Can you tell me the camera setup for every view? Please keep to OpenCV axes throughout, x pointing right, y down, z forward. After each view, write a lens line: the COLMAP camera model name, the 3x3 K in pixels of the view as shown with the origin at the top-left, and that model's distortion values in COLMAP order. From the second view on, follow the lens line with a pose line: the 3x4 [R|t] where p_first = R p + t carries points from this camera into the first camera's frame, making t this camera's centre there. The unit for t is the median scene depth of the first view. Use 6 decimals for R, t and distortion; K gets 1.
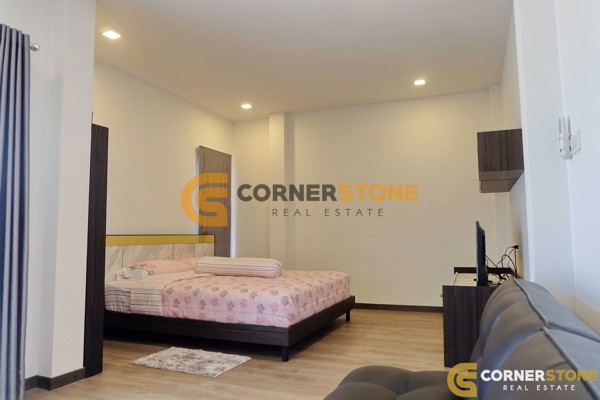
lens RADIAL K [[419.4, 0, 300.0], [0, 419.4, 200.0], [0, 0, 1]] dist [-0.091969, 0.096605]
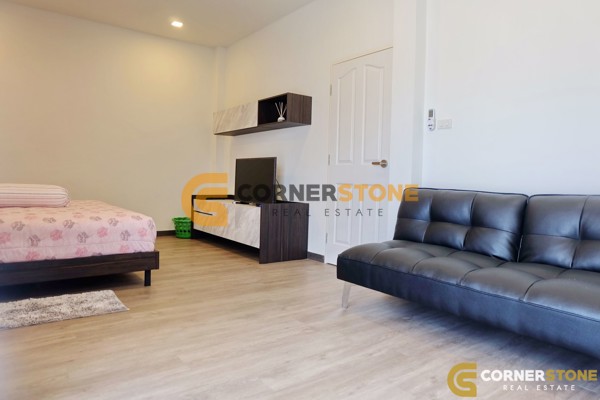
lens RADIAL K [[419.4, 0, 300.0], [0, 419.4, 200.0], [0, 0, 1]] dist [-0.091969, 0.096605]
pose [[0.490318, -0.012223, 0.871458, -0.679475], [-0.102260, 0.992188, 0.071452, 0.077193], [-0.865524, -0.124149, 0.485238, 0.231219]]
